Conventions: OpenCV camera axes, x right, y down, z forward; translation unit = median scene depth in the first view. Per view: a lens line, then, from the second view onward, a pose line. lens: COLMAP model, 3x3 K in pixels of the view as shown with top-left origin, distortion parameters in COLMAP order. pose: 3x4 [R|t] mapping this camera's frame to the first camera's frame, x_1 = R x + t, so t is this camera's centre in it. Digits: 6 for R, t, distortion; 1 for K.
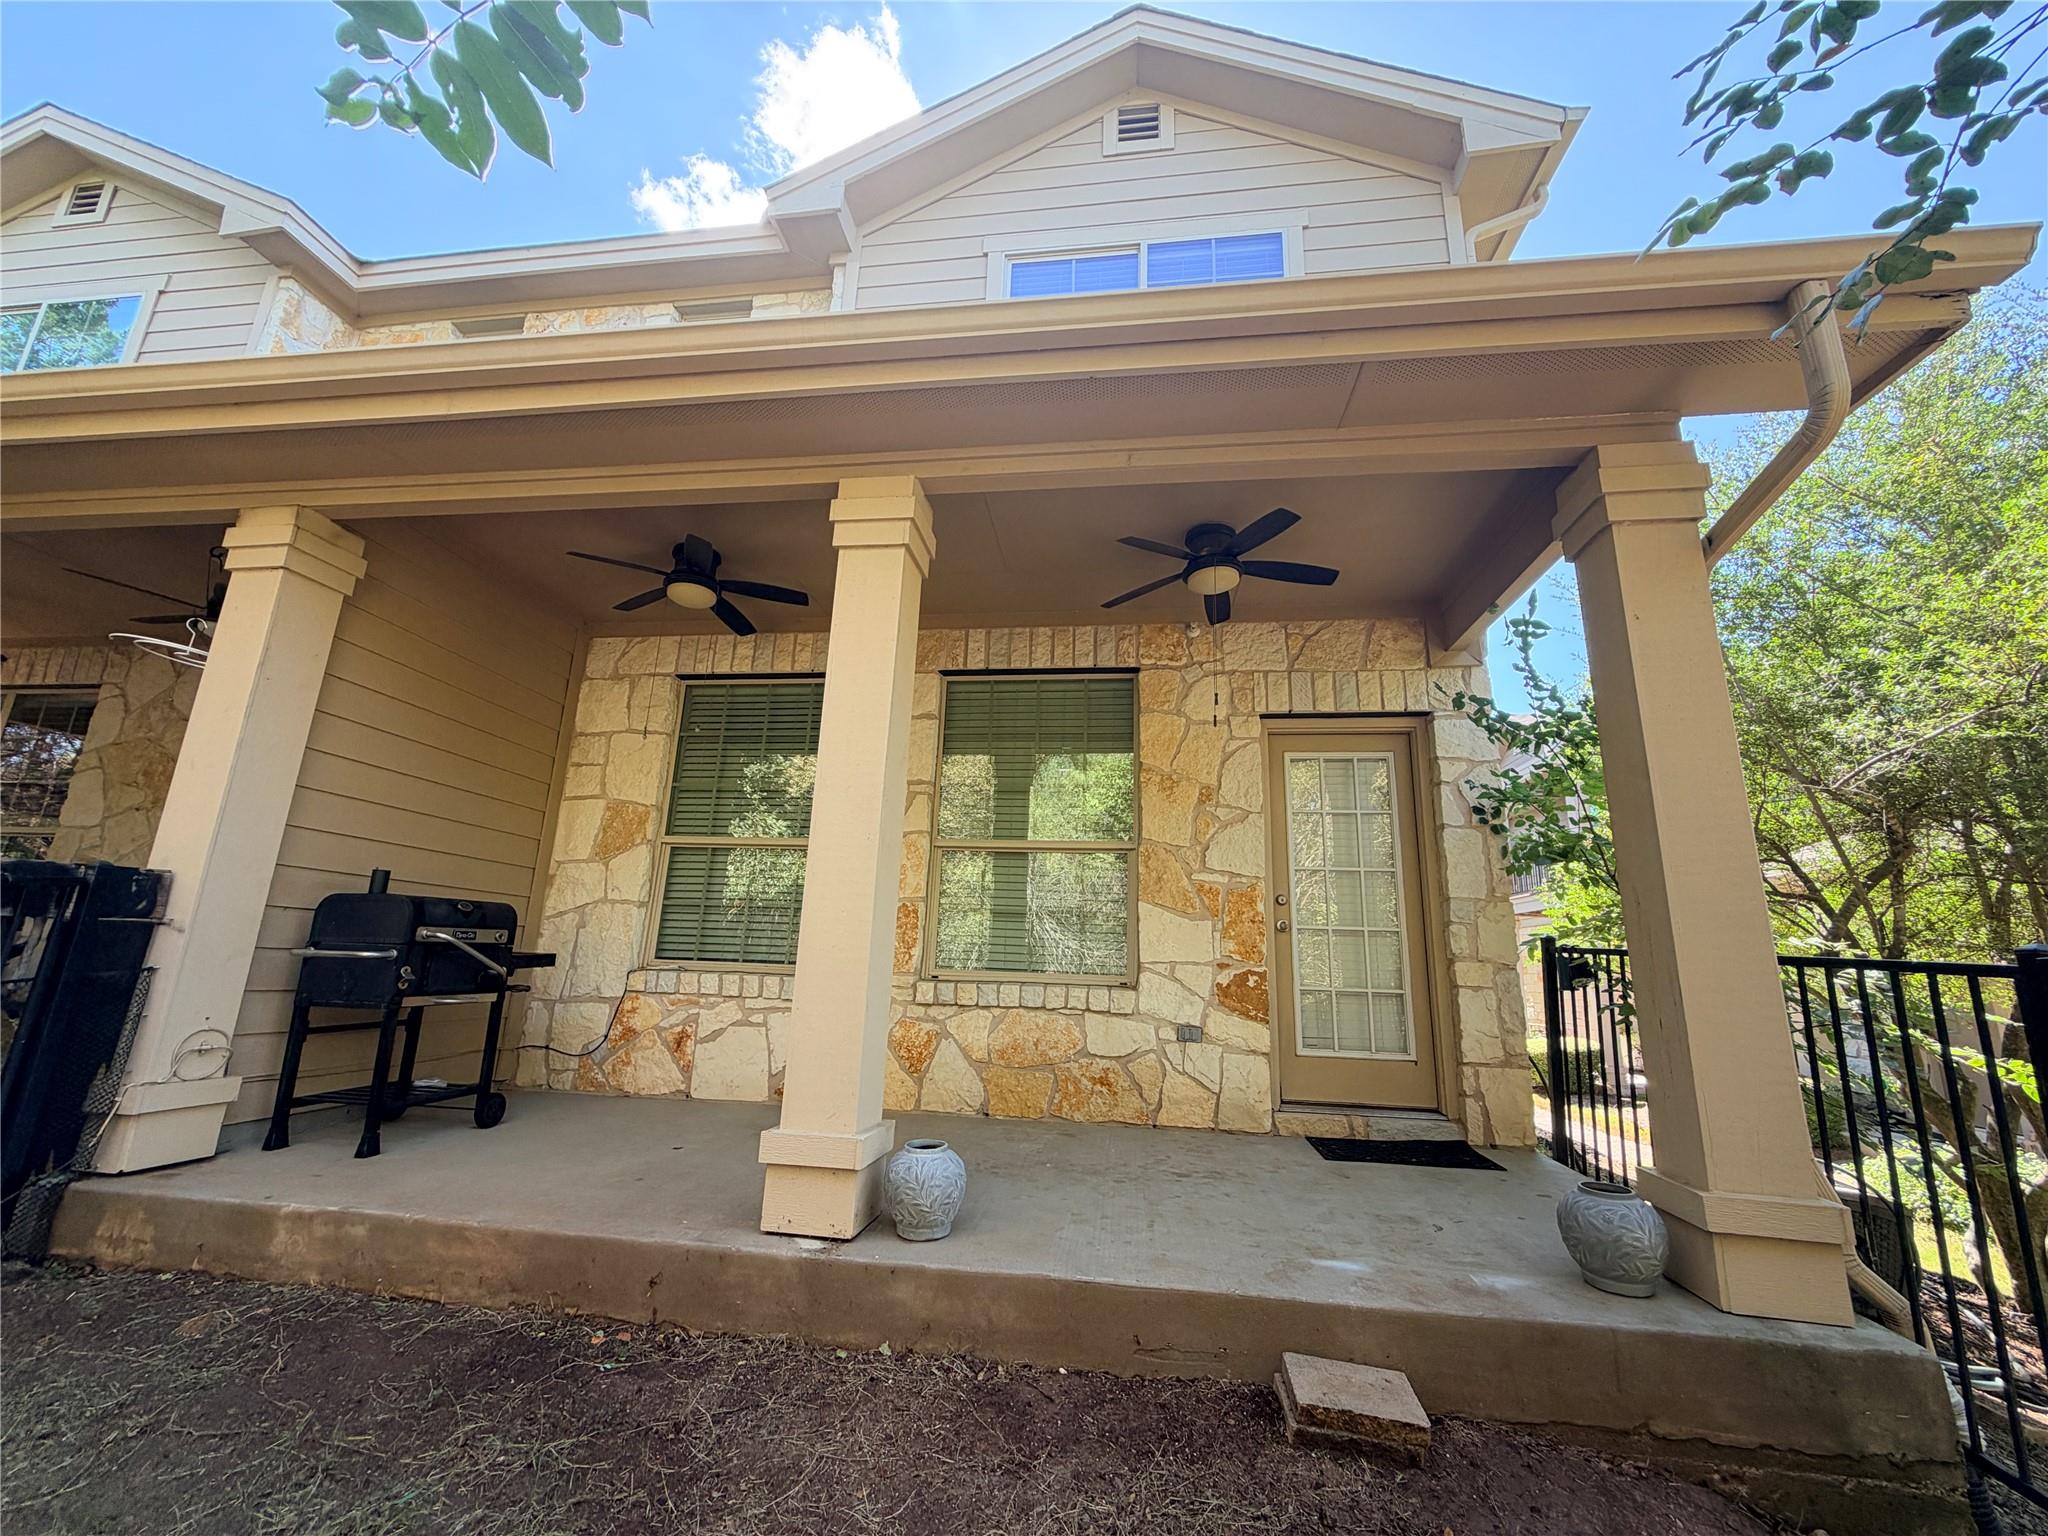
lens RADIAL K [[807.8, 0, 1029.0], [0, 807.8, 771.0], [0, 0, 1]] dist [-0.007208, -0.000180]
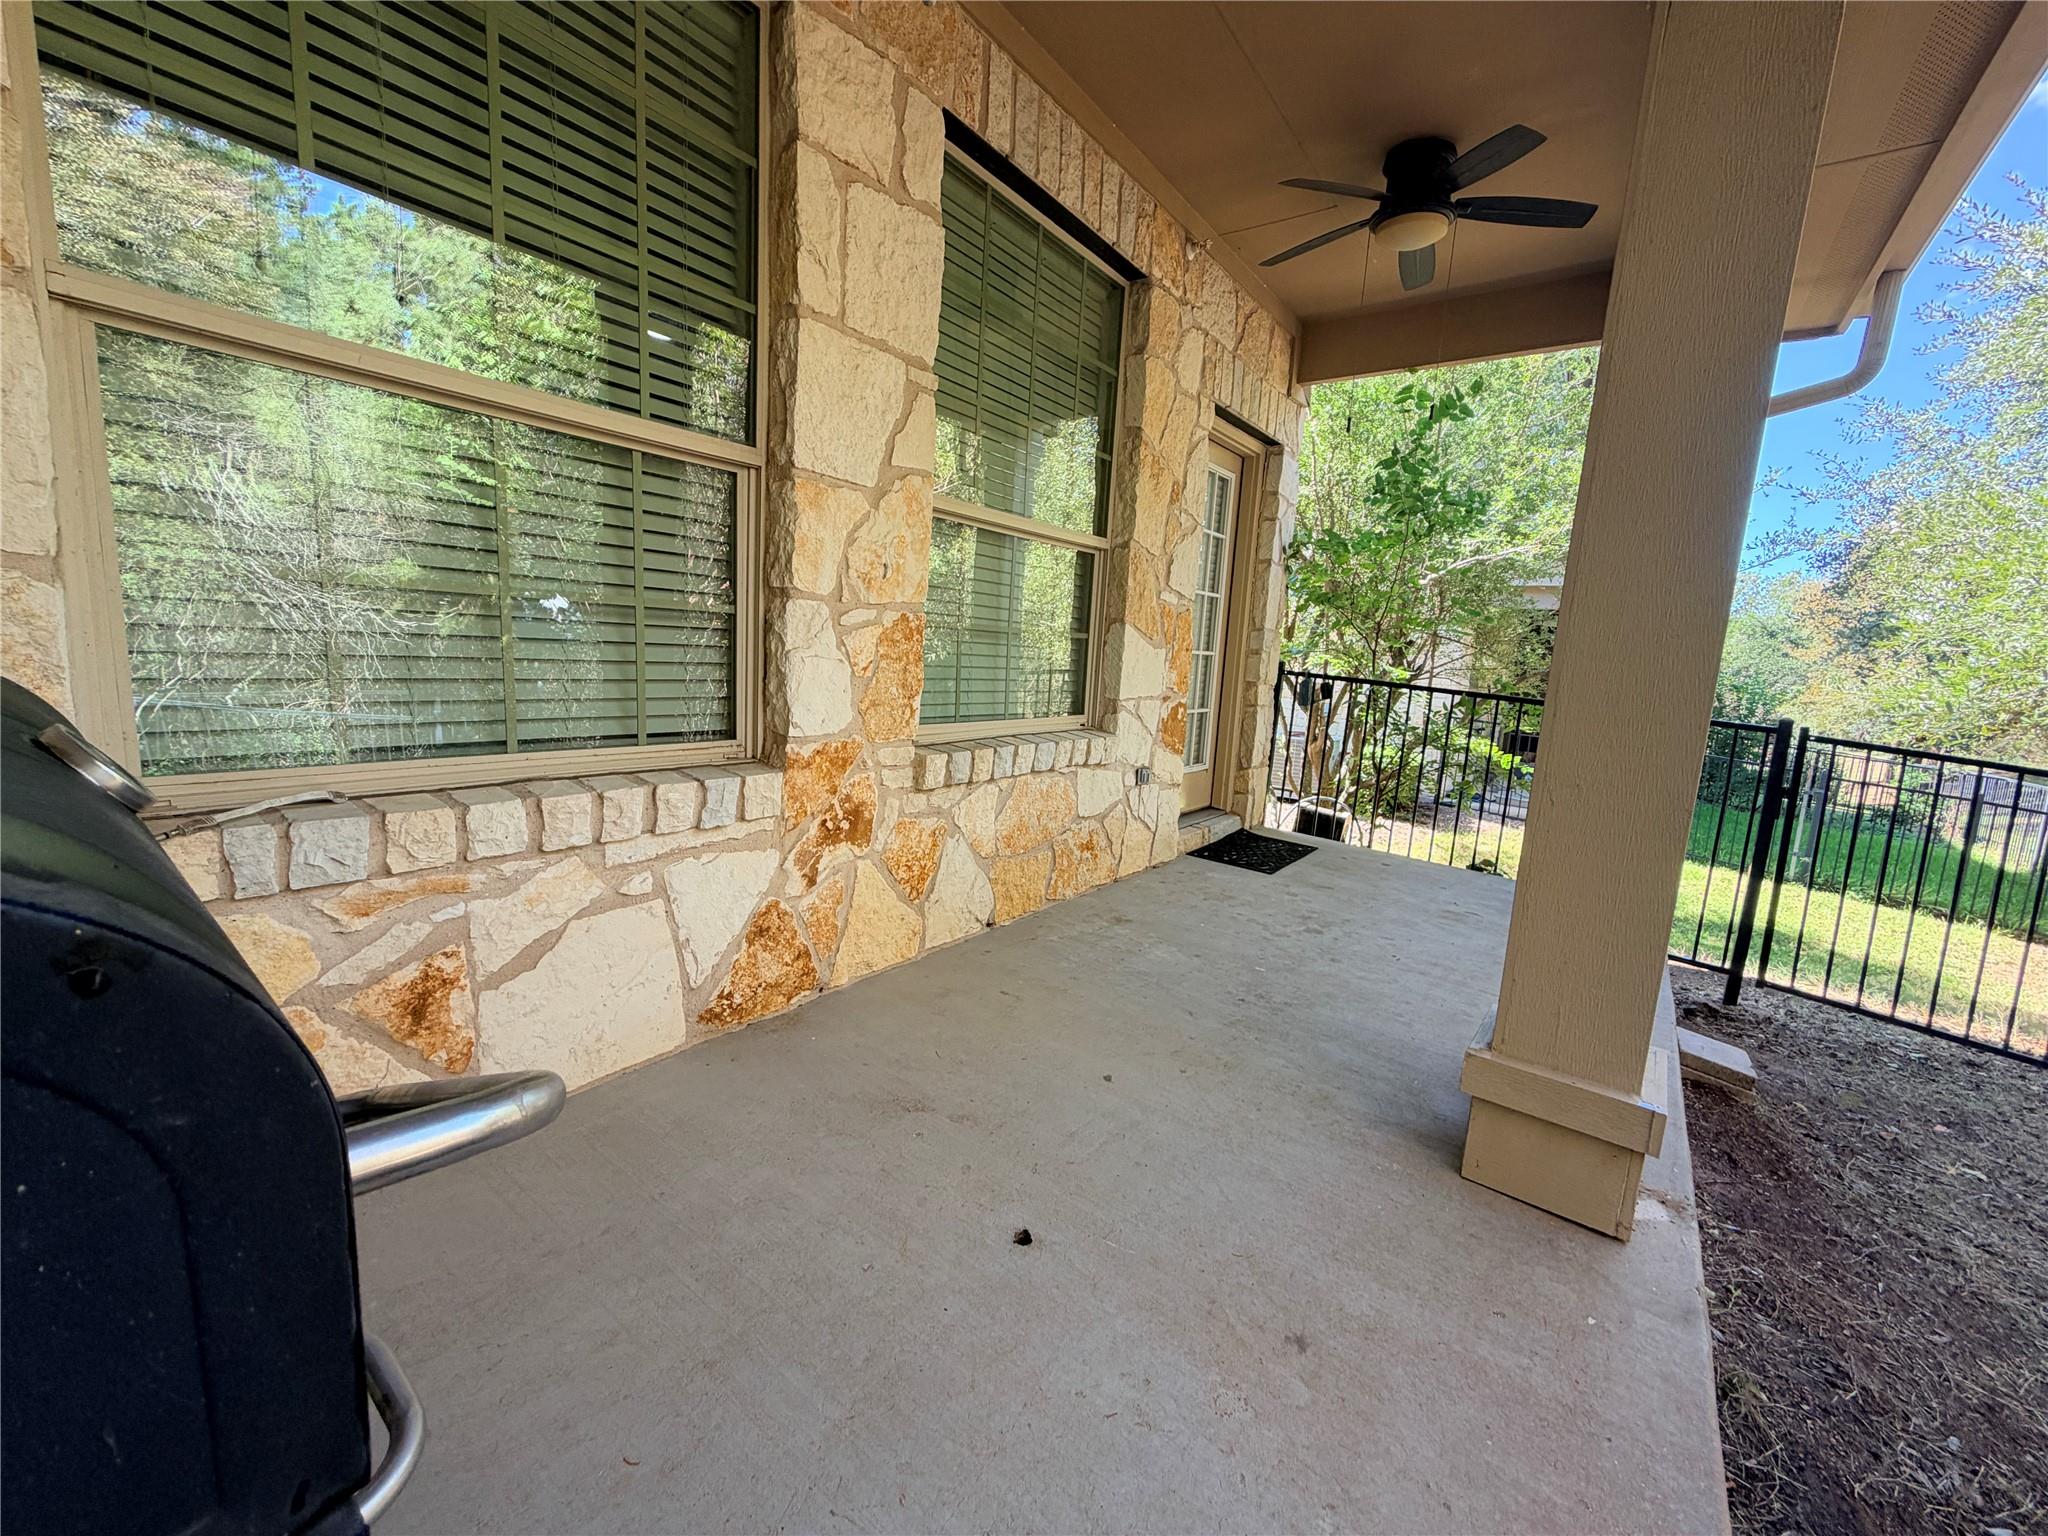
lens RADIAL K [[807.8, 0, 1023.1], [0, 807.8, 770.5], [0, 0, 1]] dist [-0.007208, -0.000180]
pose [[0.496678, -0.137561, 0.856964, -0.594486], [-0.241821, 0.926330, 0.288851, 0.092798], [-0.833566, -0.350698, 0.426823, 0.703127]]
